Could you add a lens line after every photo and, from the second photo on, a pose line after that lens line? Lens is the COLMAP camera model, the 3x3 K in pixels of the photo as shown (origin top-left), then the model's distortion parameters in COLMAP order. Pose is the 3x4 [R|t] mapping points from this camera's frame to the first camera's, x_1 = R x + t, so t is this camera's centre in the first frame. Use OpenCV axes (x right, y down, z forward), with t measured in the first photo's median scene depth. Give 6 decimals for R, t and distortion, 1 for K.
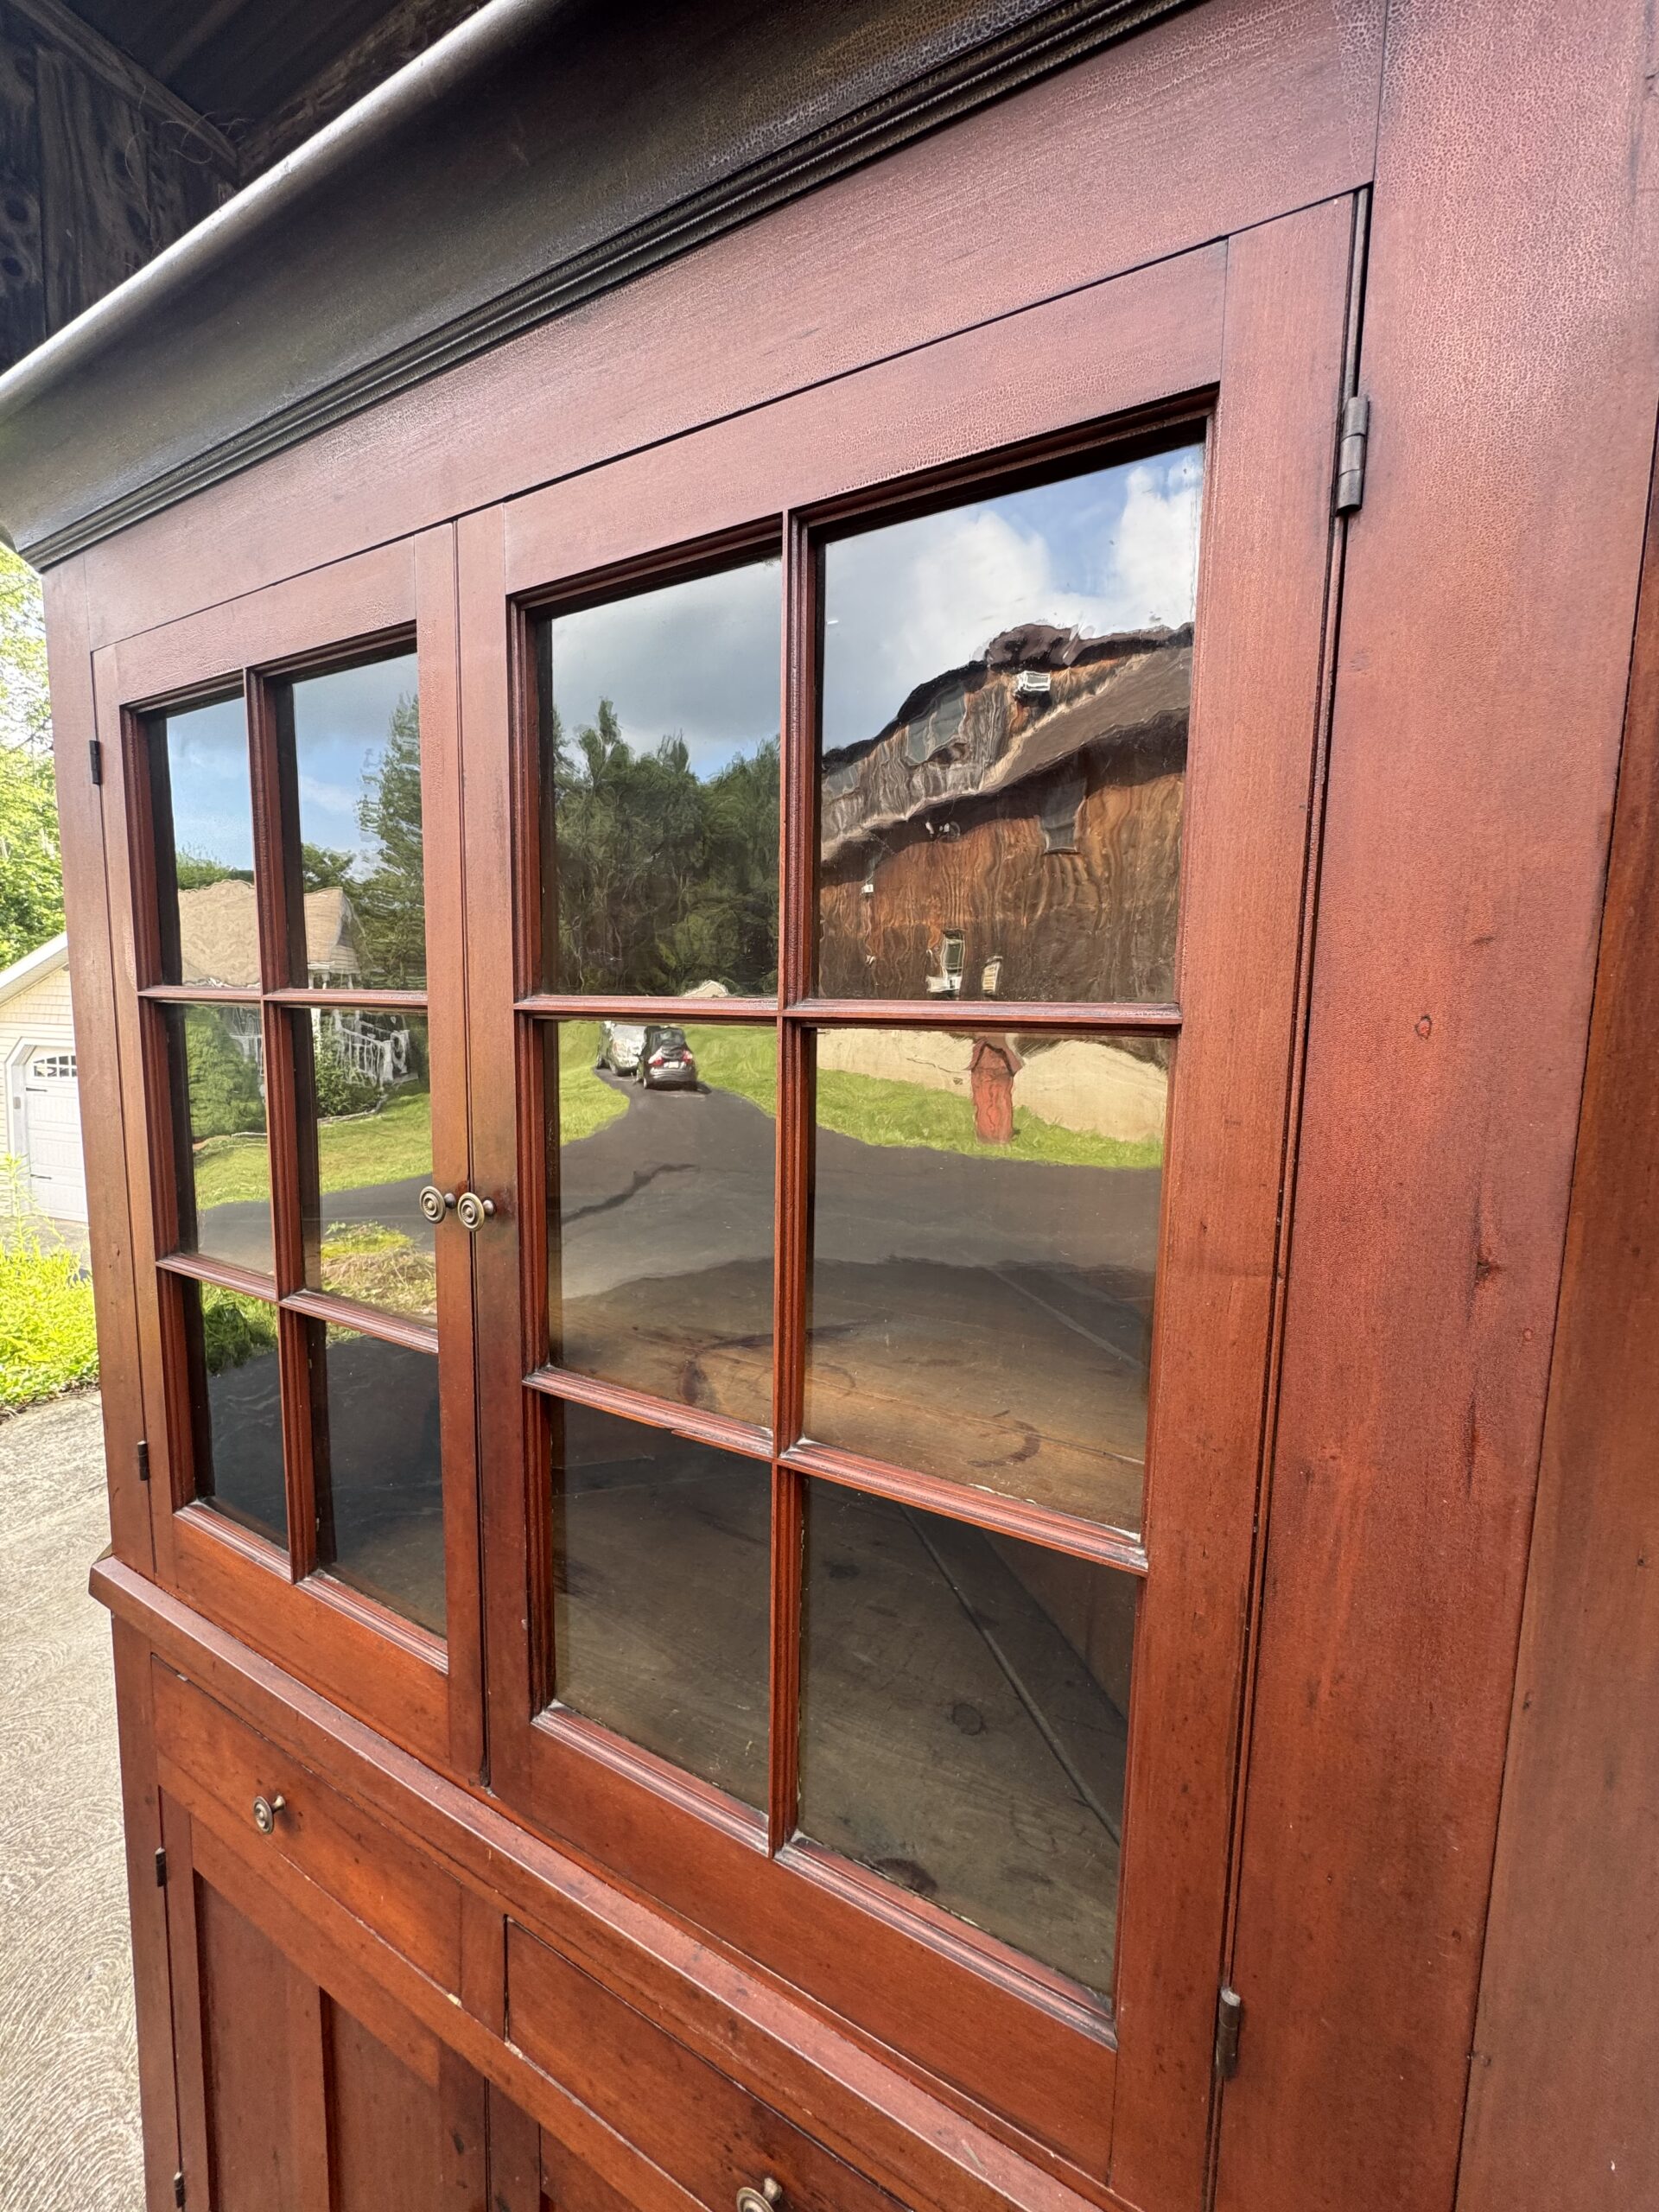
lens RADIAL K [[891.2, 0, 824.4], [0, 891.2, 1102.4], [0, 0, 1]] dist [-0.005051, 0.002378]
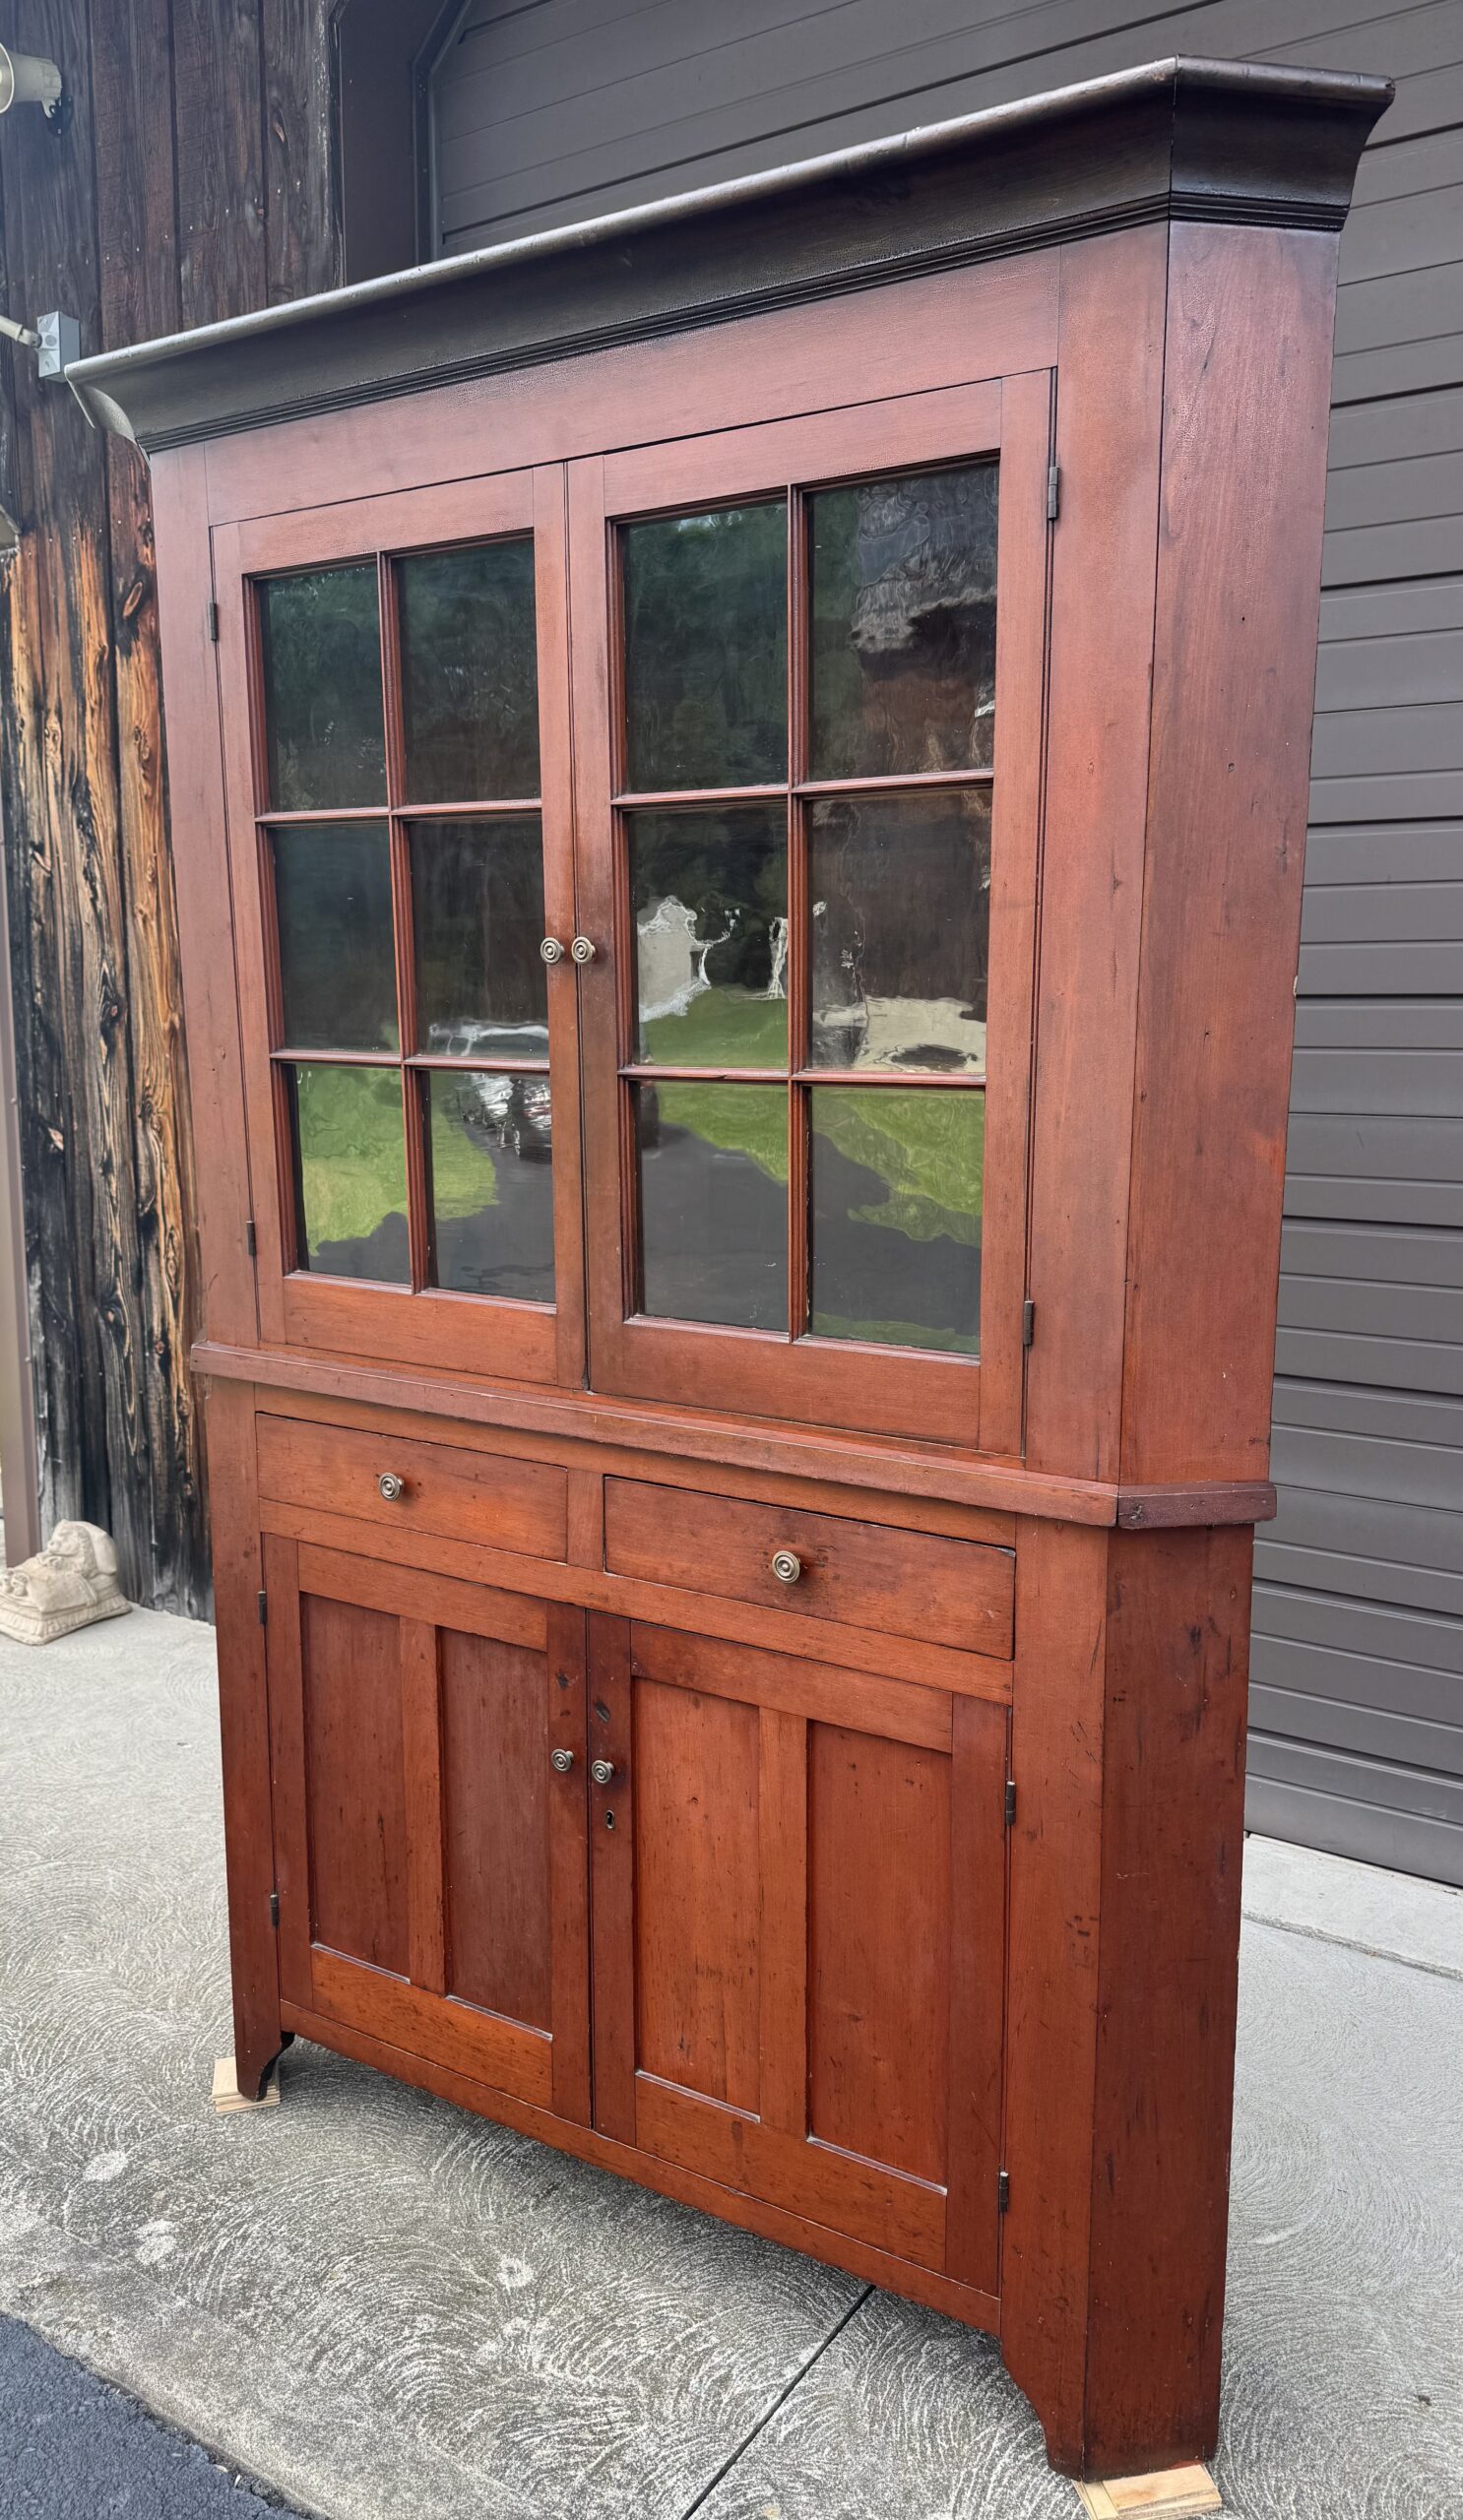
lens RADIAL K [[1892.2, 0, 745.3], [0, 1892.2, 1334.3], [0, 0, 1]] dist [0.080203, -0.083072]
pose [[0.996284, -0.007301, -0.085820, 0.141100], [0.014212, 0.996678, 0.080192, 0.531114], [0.084949, -0.081114, 0.993078, -2.236730]]
